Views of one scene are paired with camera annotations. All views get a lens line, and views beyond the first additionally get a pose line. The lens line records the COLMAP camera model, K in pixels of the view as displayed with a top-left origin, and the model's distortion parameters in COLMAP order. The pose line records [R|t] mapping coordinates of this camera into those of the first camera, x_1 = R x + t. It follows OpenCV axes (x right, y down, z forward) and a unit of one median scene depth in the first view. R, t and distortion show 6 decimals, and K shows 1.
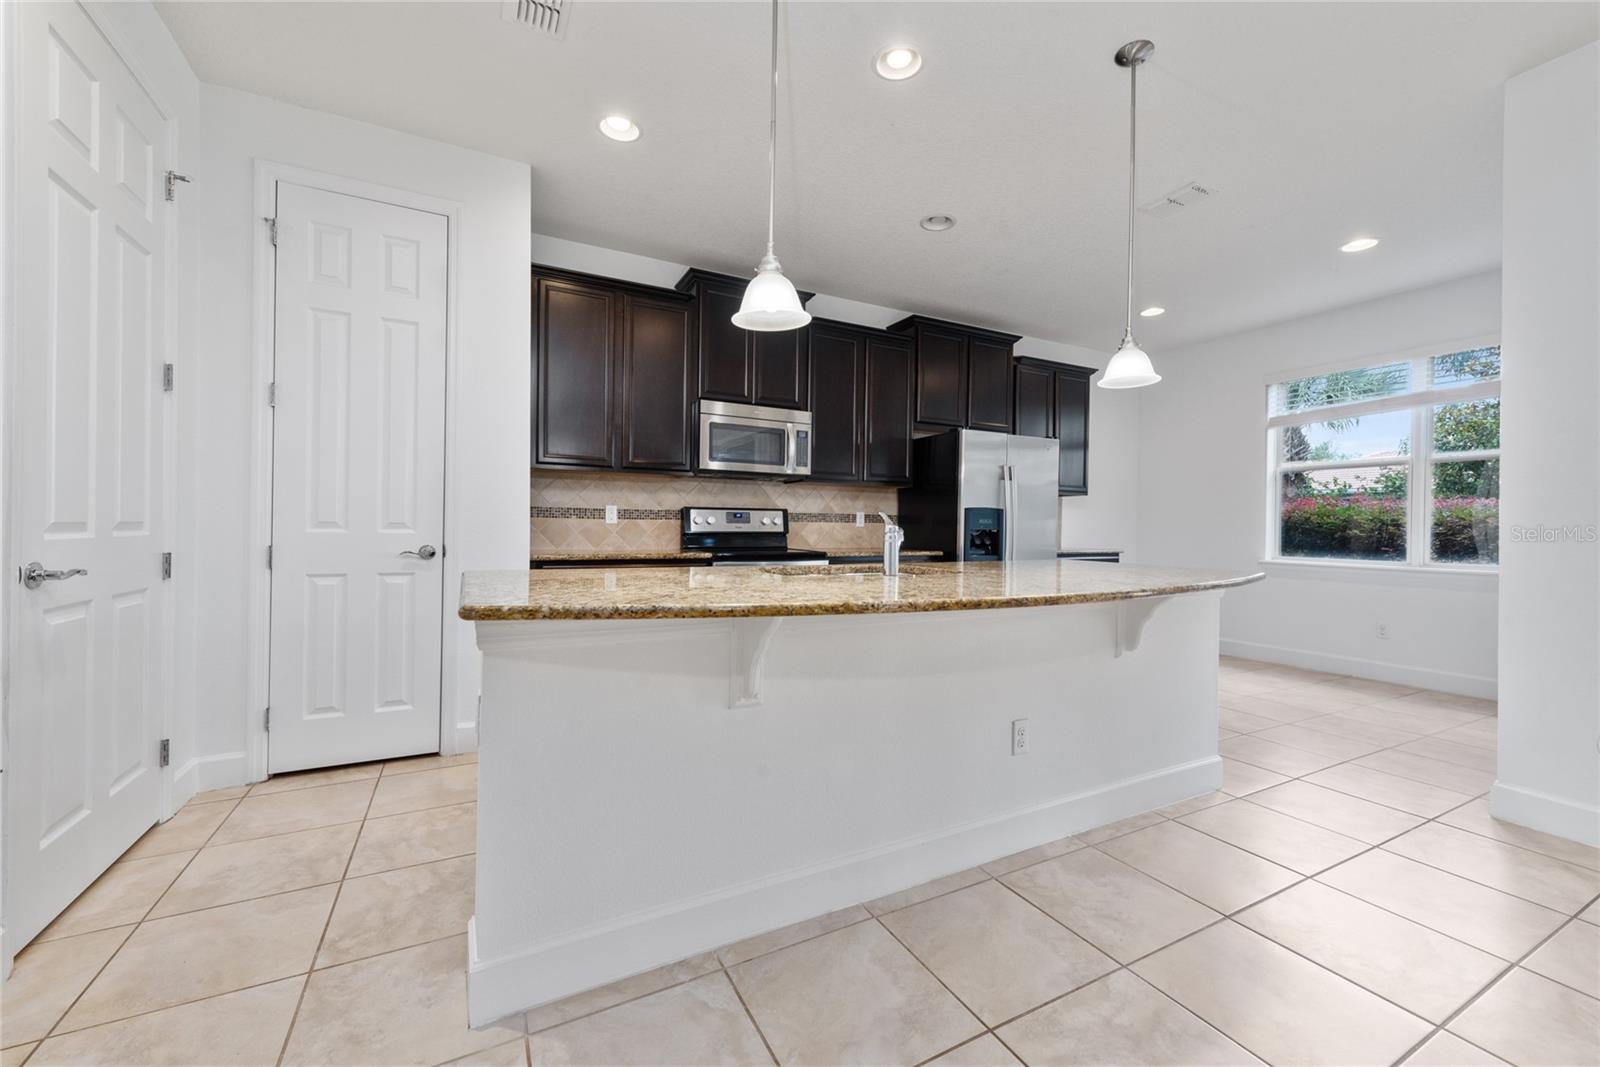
lens RADIAL K [[623.7, 0, 801.8], [0, 623.7, 530.0], [0, 0, 1]] dist [0.005837, -0.001351]
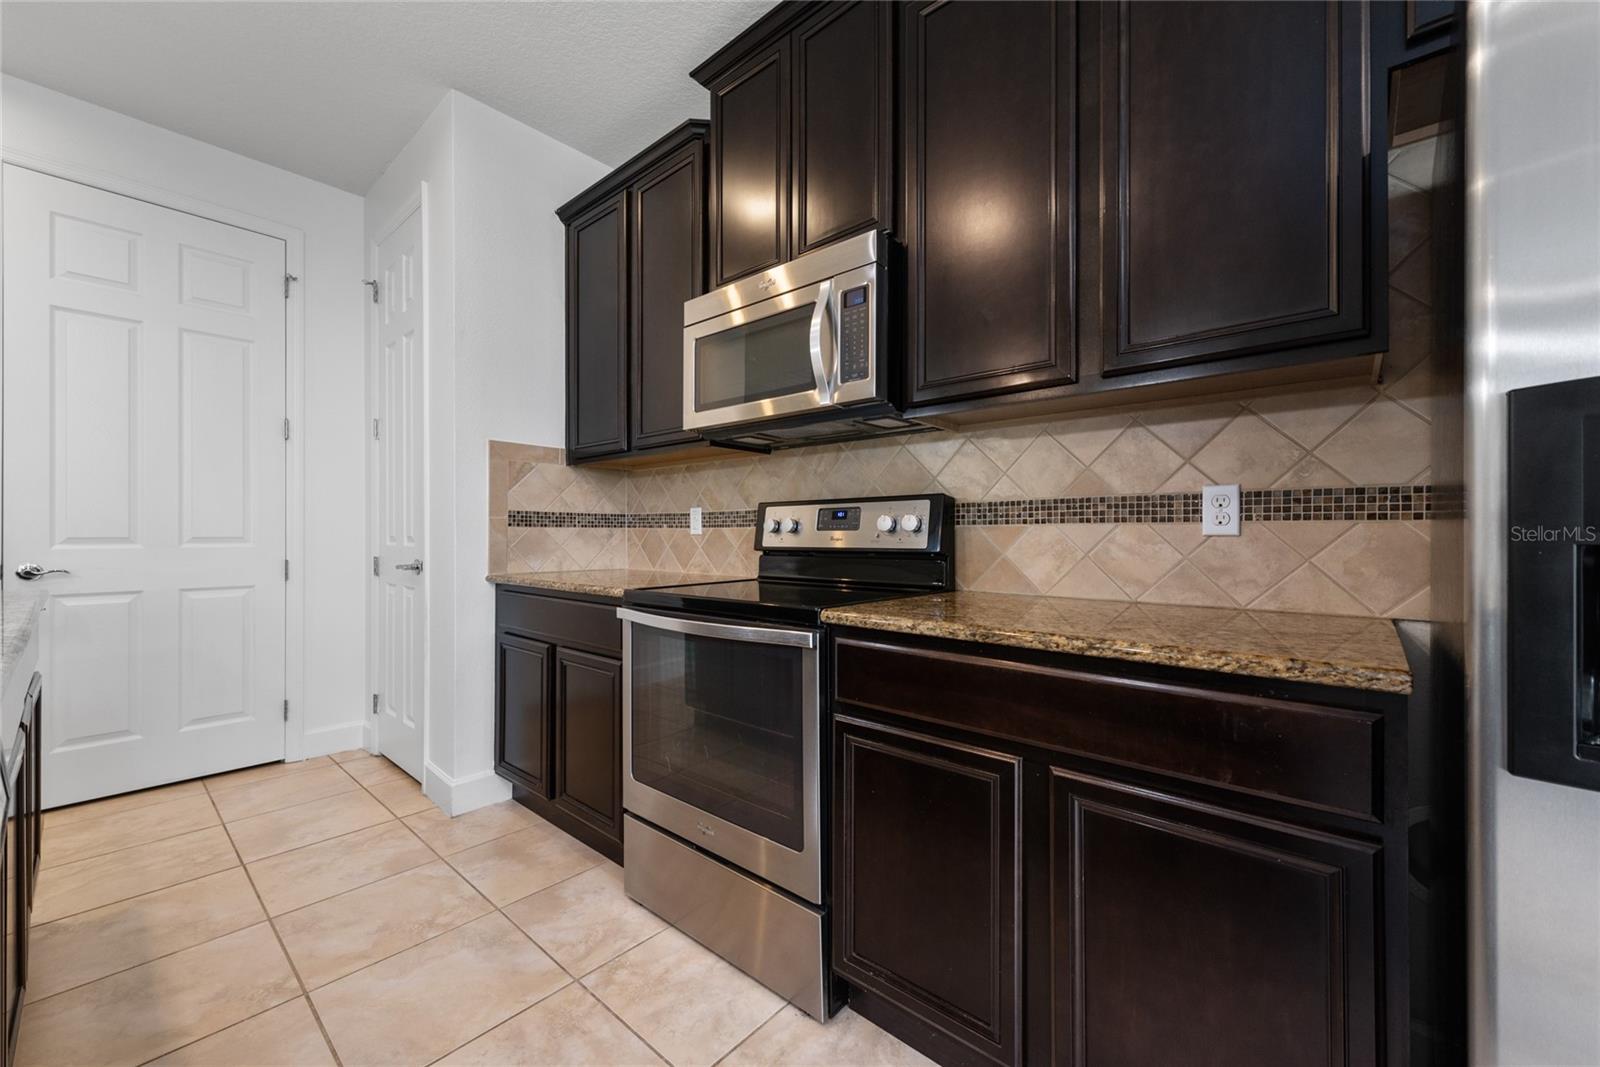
lens RADIAL K [[623.7, 0, 805.5], [0, 623.7, 532.5], [0, 0, 1]] dist [0.005837, -0.001351]
pose [[0.367918, -0.013308, -0.929763, 0.322671], [0.000431, 0.999900, -0.014141, -0.002523], [0.929858, 0.004802, 0.367887, 0.777259]]
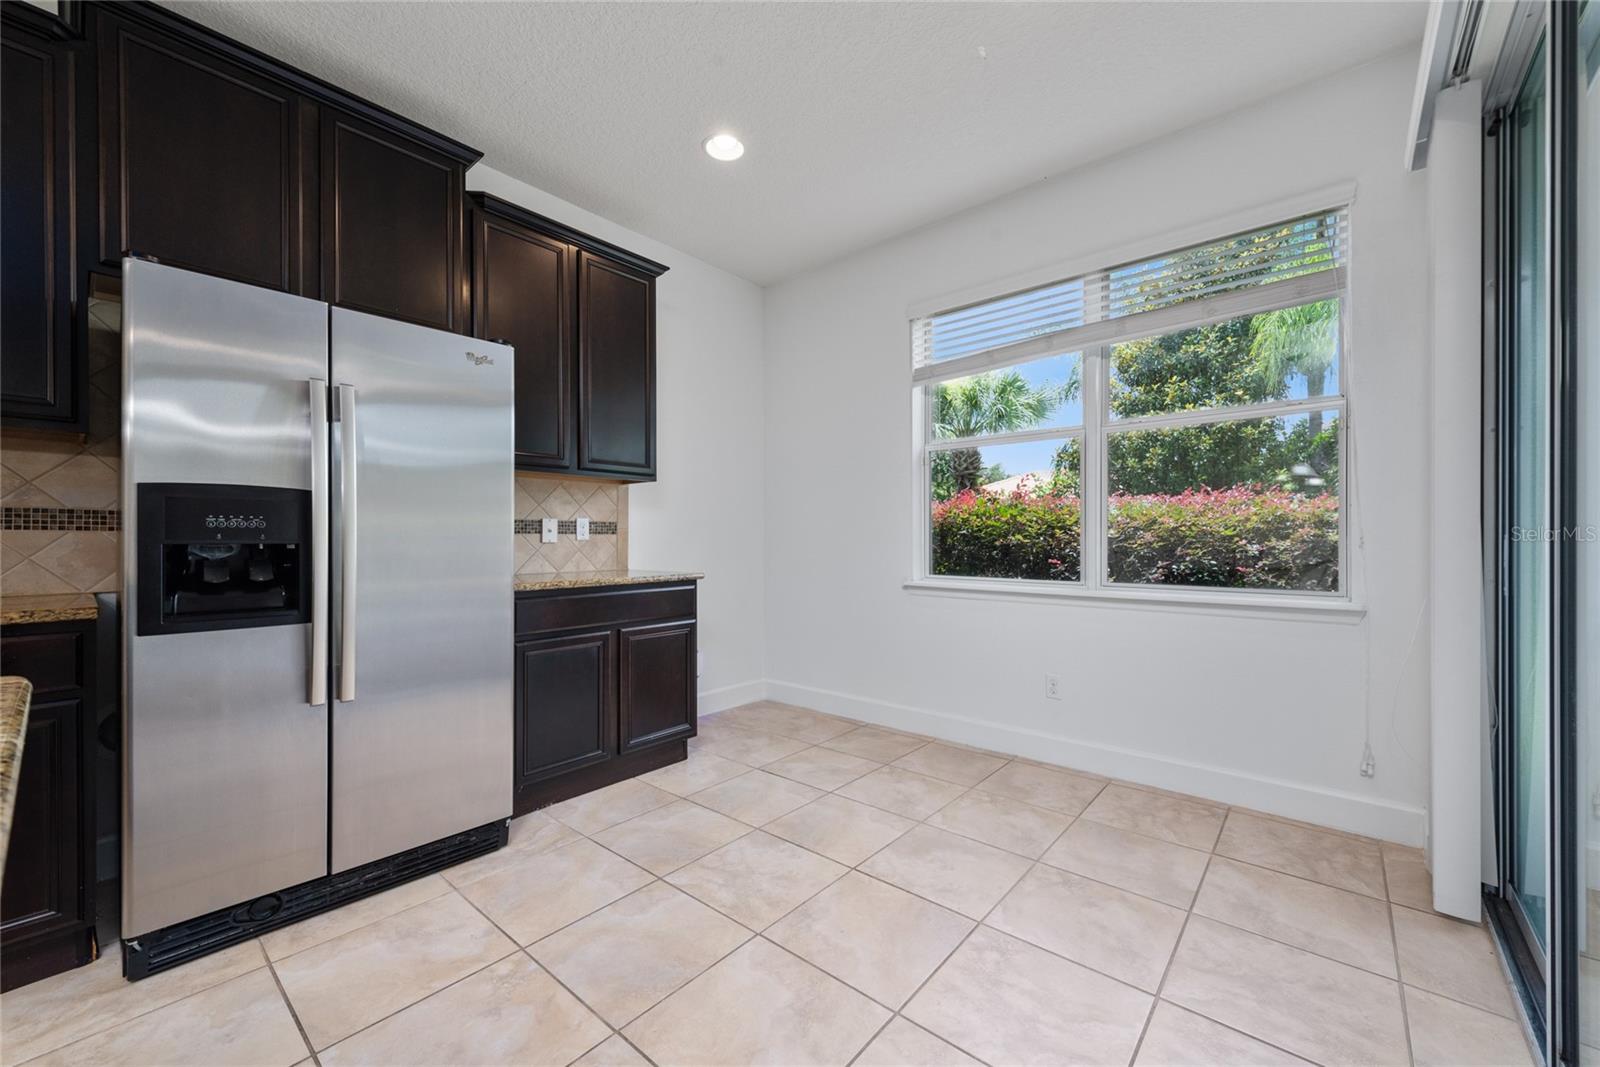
lens RADIAL K [[623.7, 0, 798.6], [0, 623.7, 540.1], [0, 0, 1]] dist [0.005837, -0.001351]
pose [[0.926001, -0.013863, 0.377266, 0.456998], [0.014853, 0.999890, 0.000286, 0.002025], [-0.377229, 0.005339, 0.926105, 0.518073]]
